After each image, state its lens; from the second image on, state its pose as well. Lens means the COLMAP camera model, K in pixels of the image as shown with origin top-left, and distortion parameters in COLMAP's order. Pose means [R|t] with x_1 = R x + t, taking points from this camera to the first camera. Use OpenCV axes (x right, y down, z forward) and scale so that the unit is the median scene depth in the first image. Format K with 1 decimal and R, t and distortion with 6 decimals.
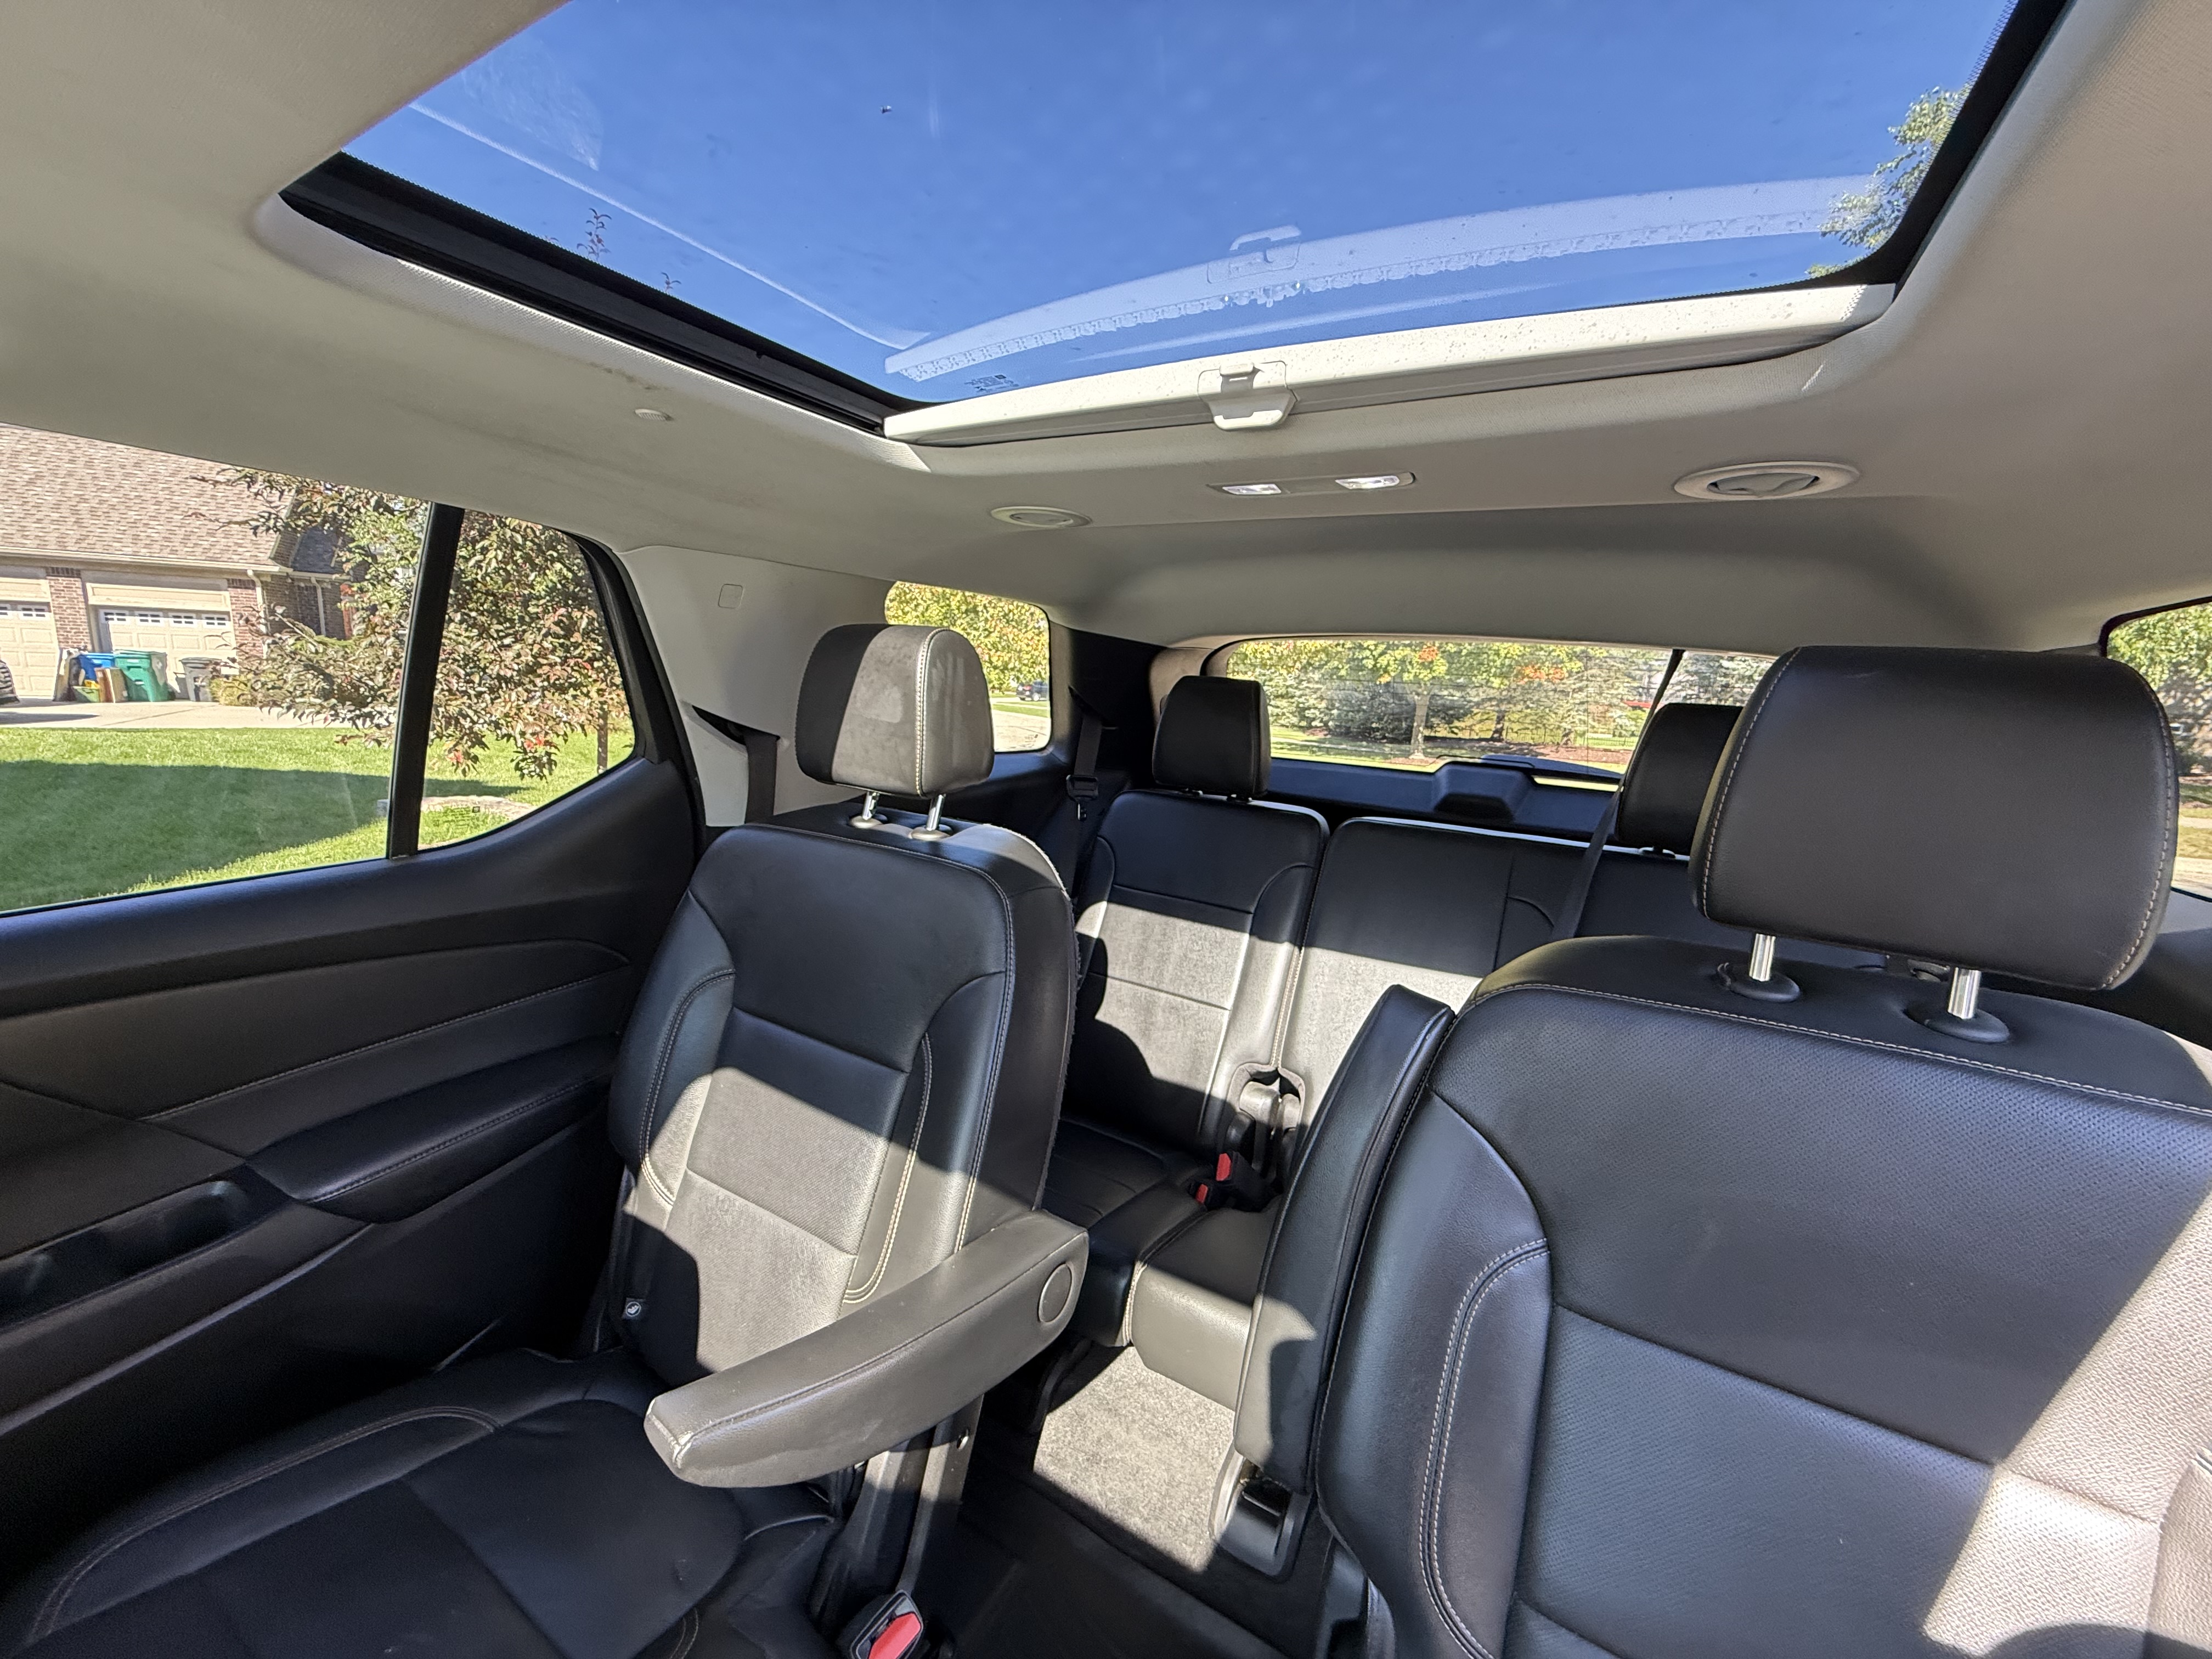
lens RADIAL K [[882.7, 0, 1106.0], [0, 882.7, 829.5], [0, 0, 1]] dist [-0.001682, 0.000025]
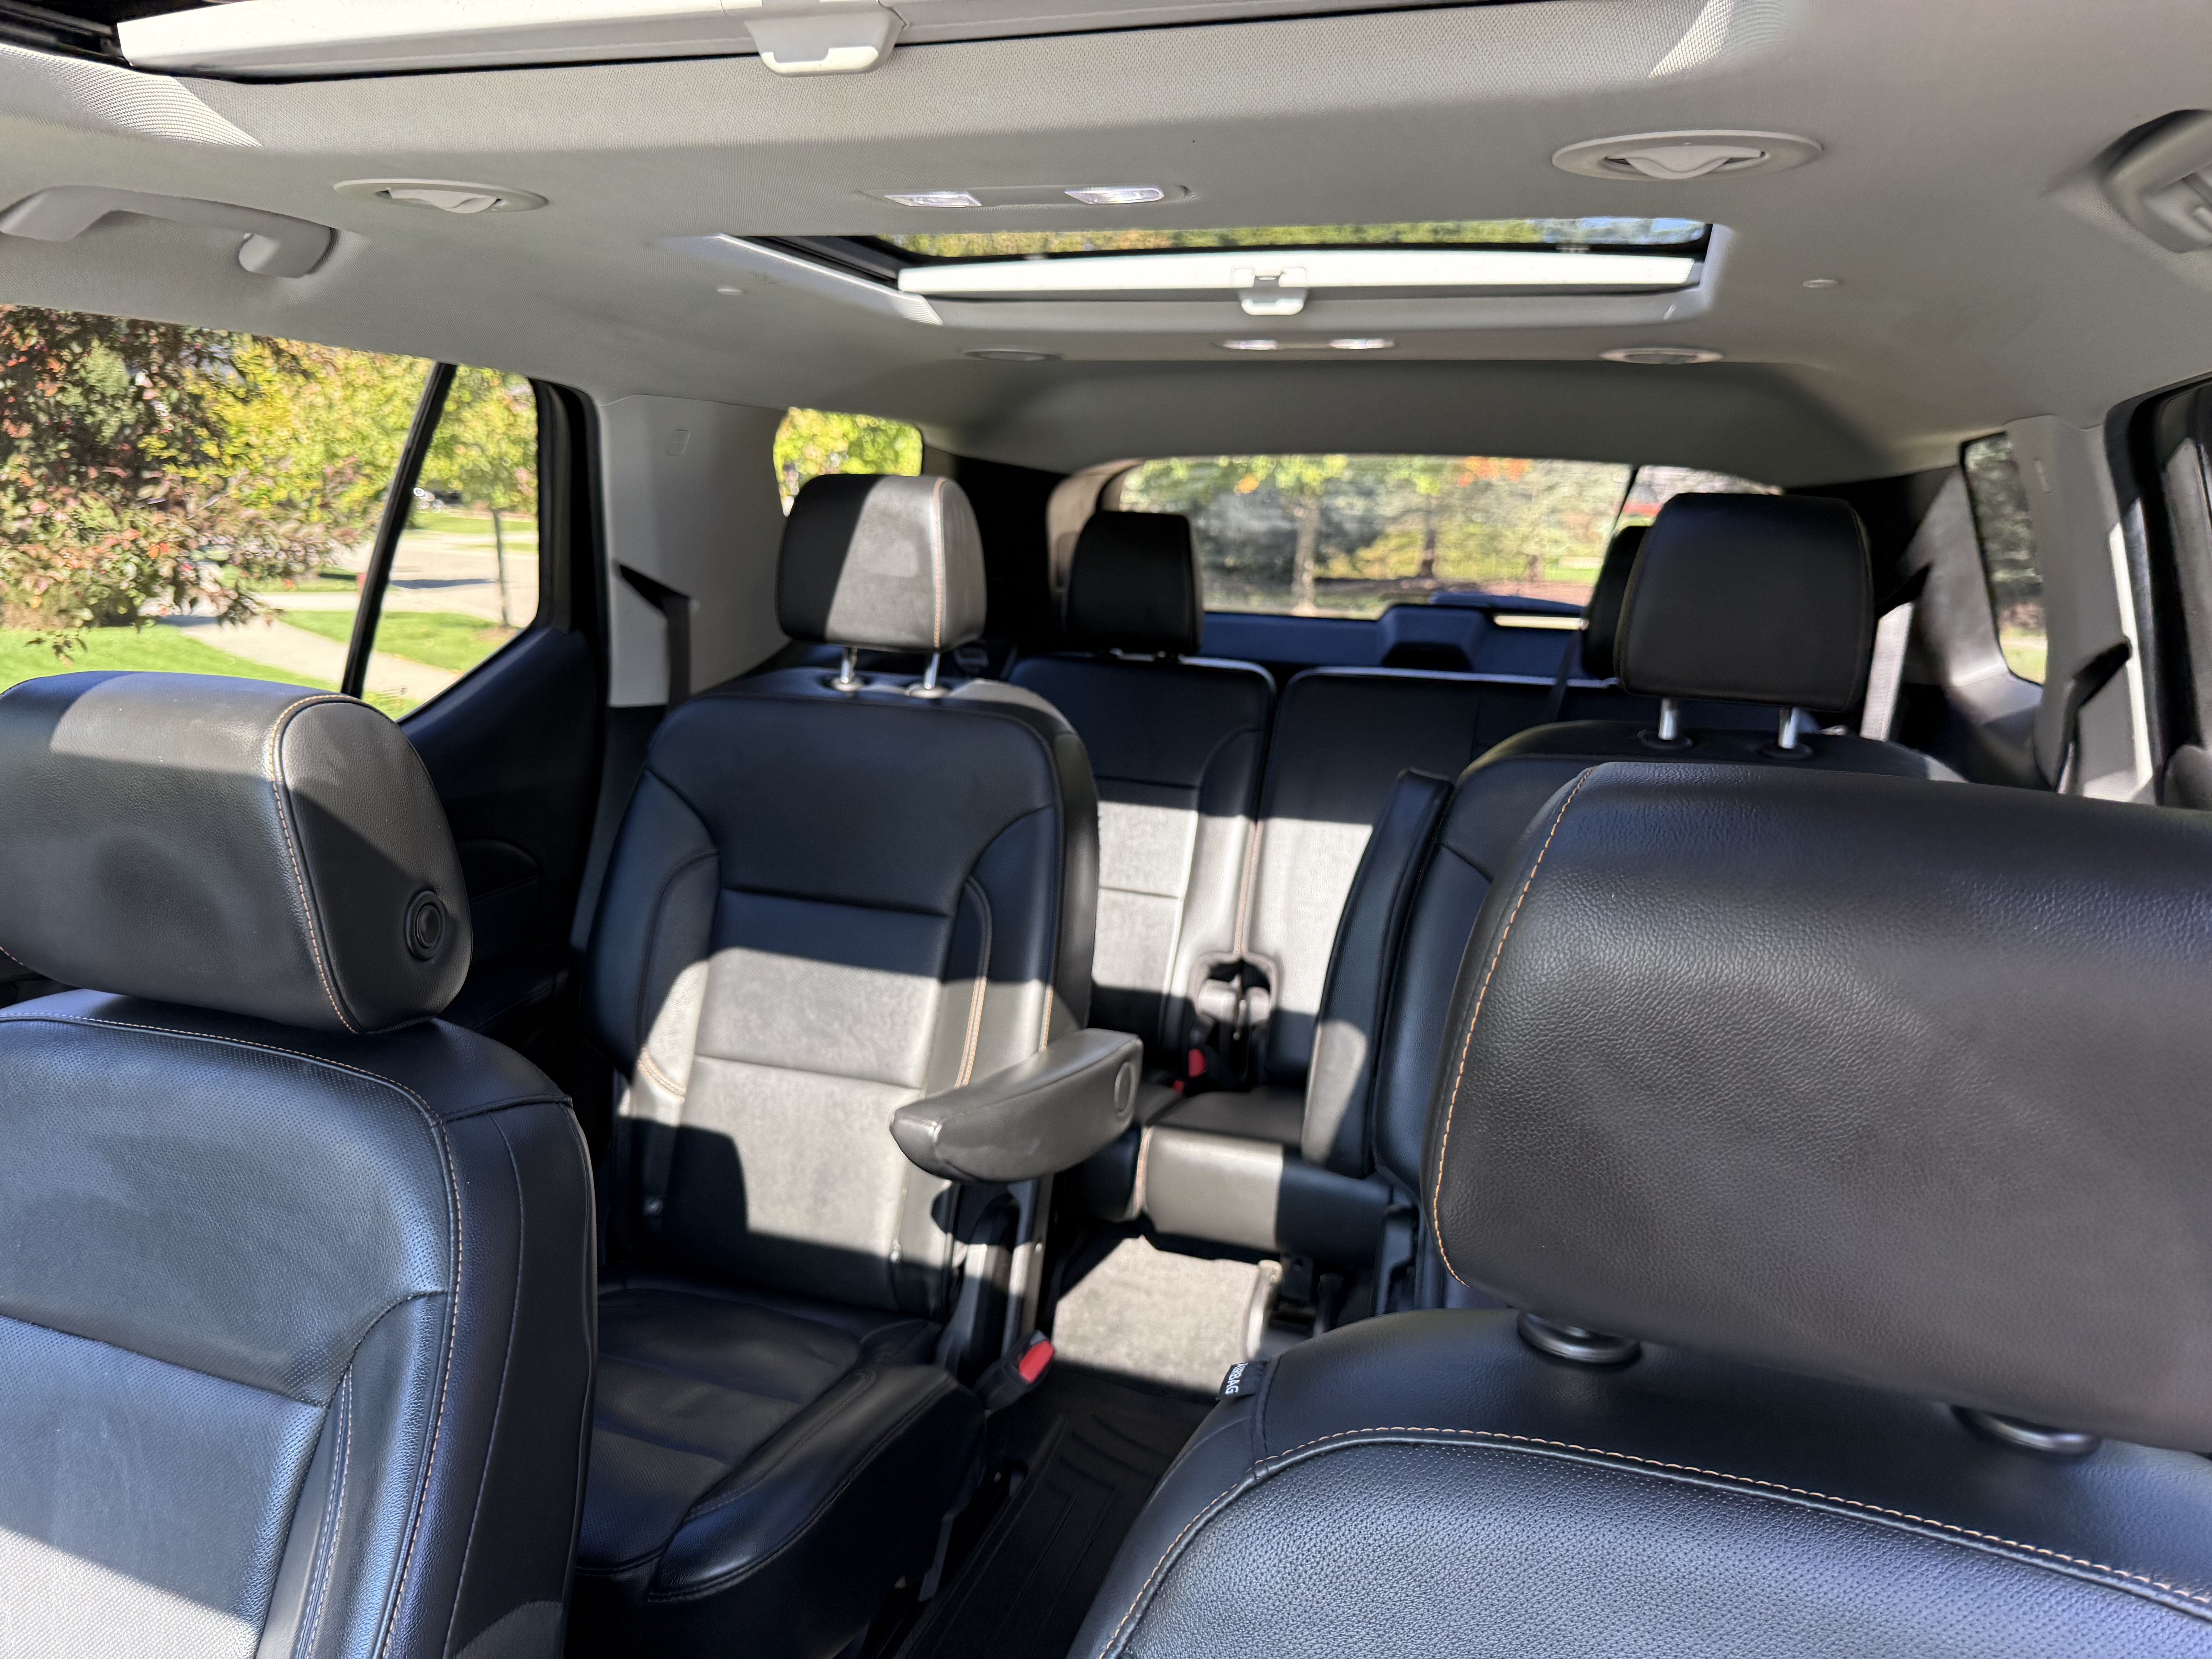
lens RADIAL K [[1592.9, 0, 1088.2], [0, 1592.9, 829.2], [0, 0, 1]] dist [0.081351, -0.104688]
pose [[0.976793, -0.069139, 0.202718, -0.265091], [0.060562, 0.996999, 0.048220, 0.056287], [-0.205443, -0.034824, 0.978049, -0.514016]]
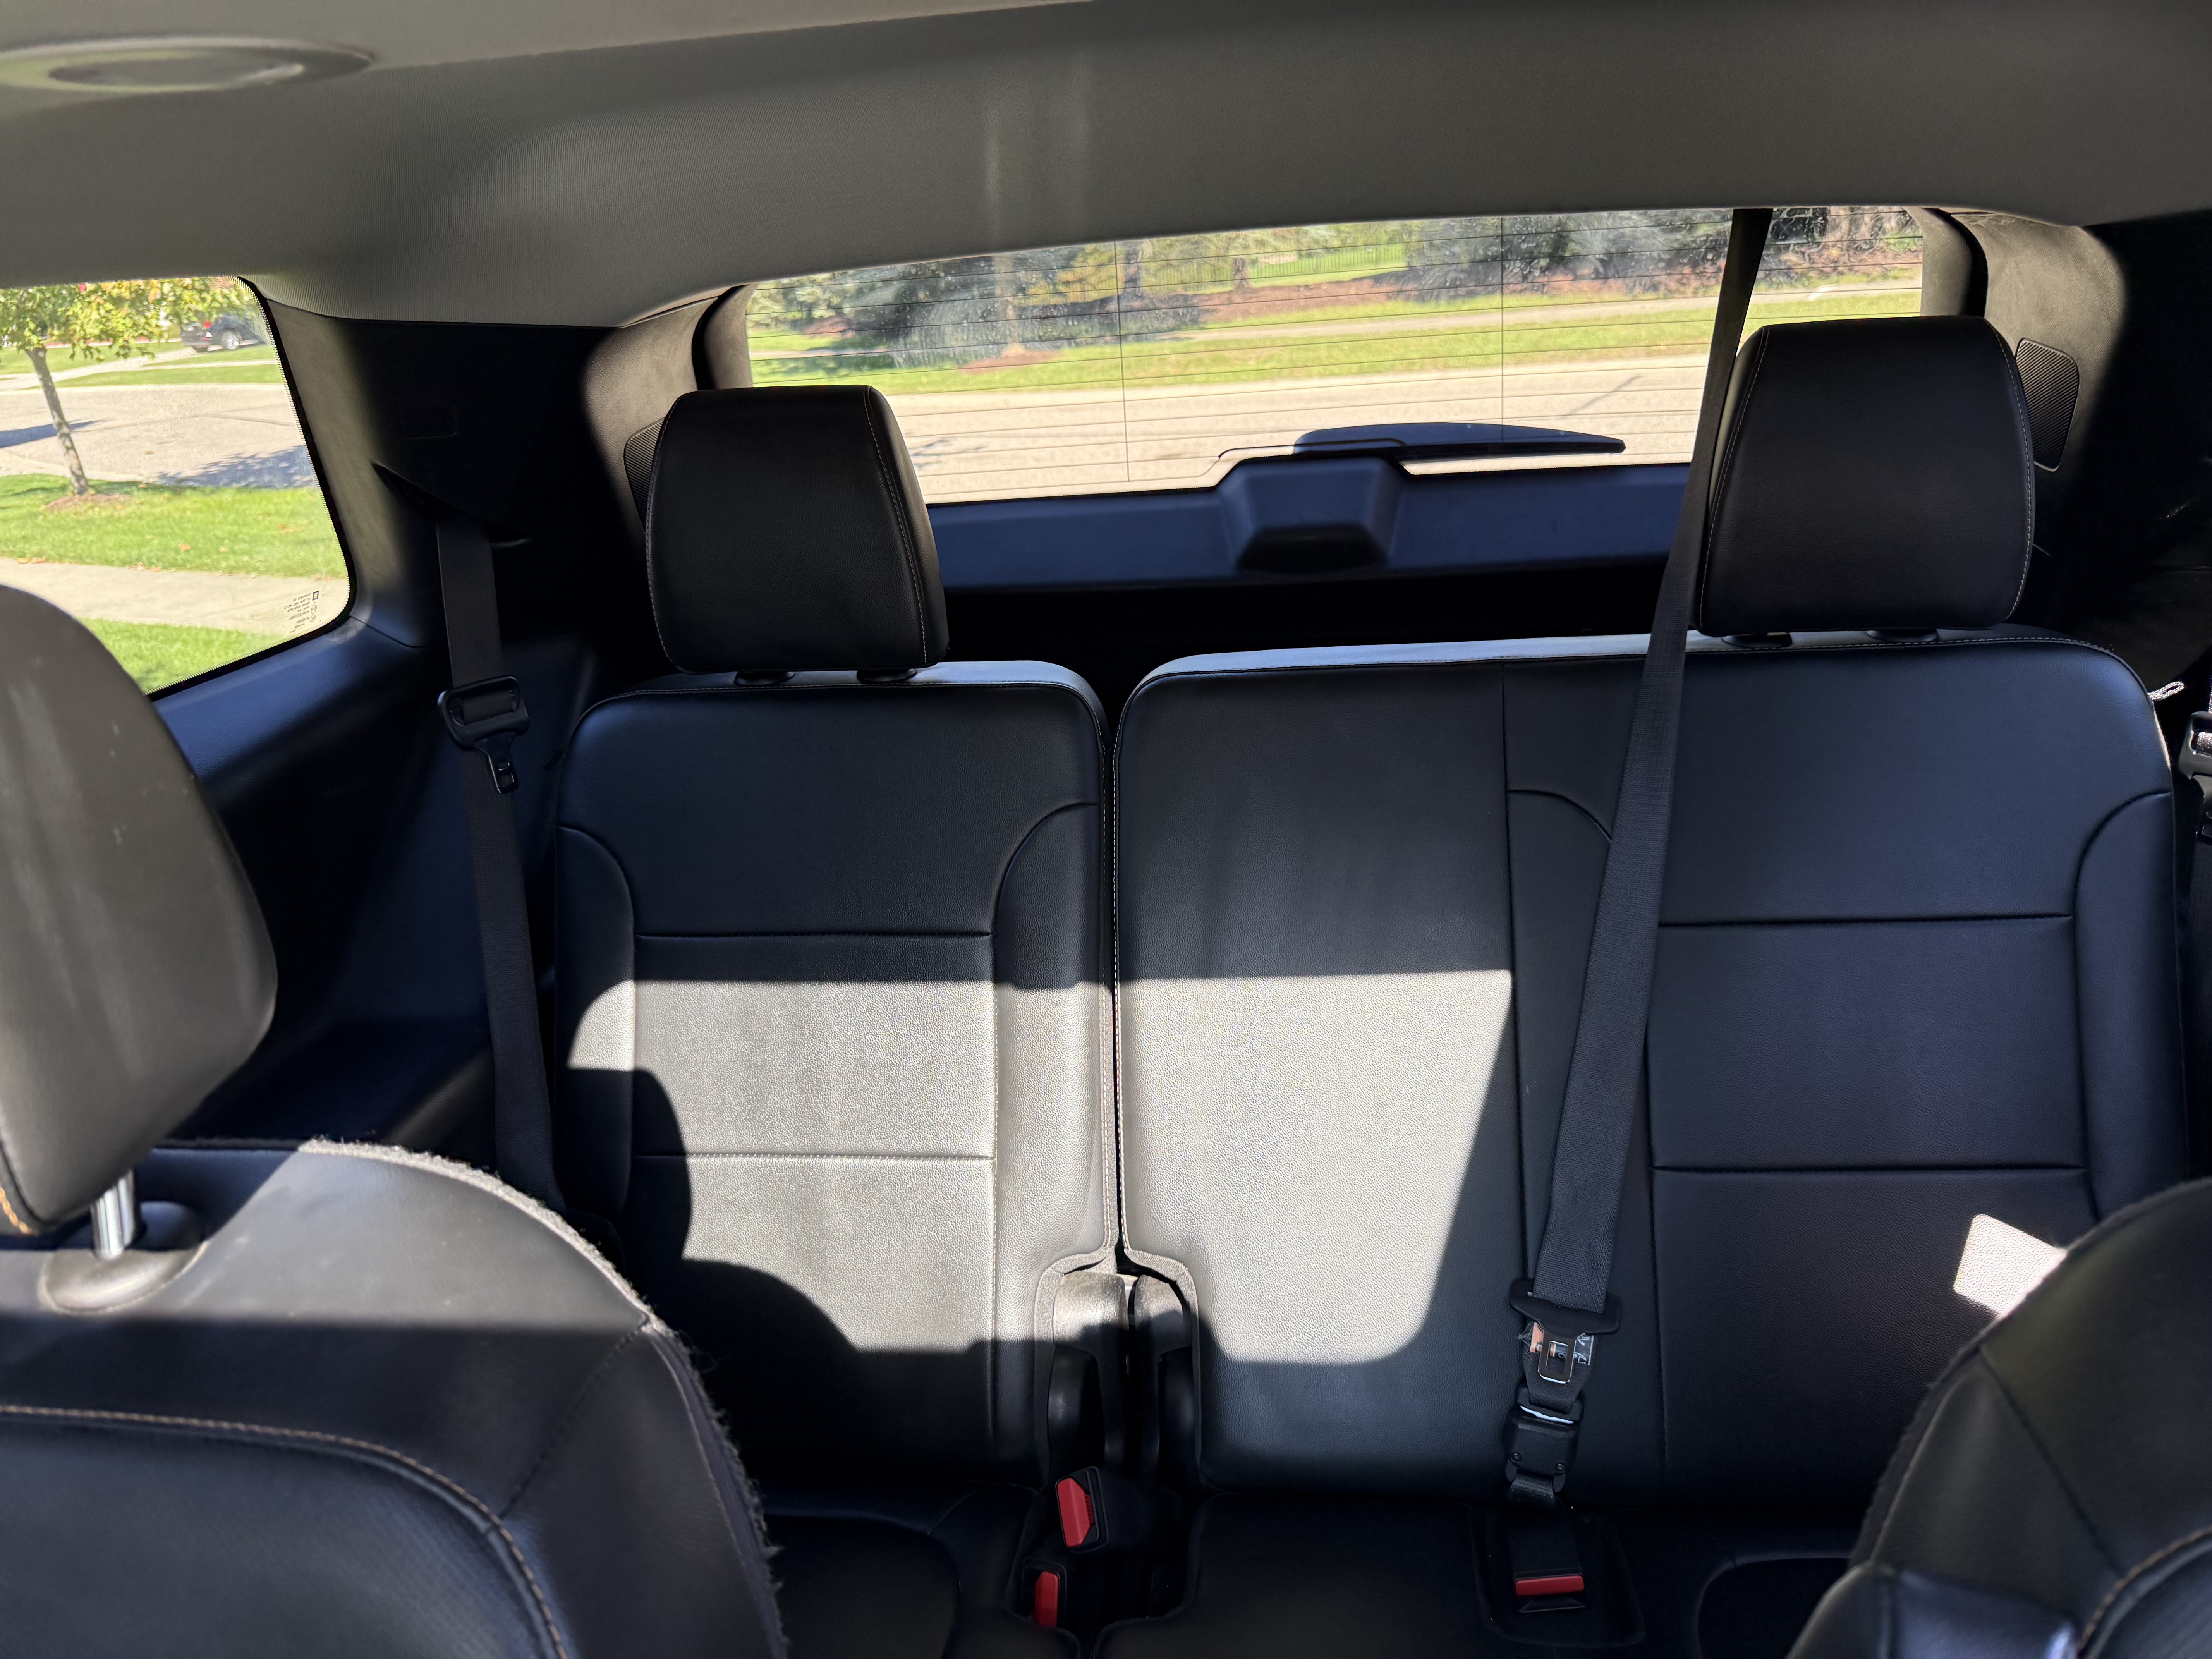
lens RADIAL K [[1534.6, 0, 1106.0], [0, 1534.6, 829.5], [0, 0, 1]] dist [0.067272, -0.086540]
pose [[0.904667, -0.264190, 0.334337, -0.024907], [0.189606, 0.952229, 0.239396, -0.133278], [-0.381611, -0.153182, 0.911542, 0.293065]]
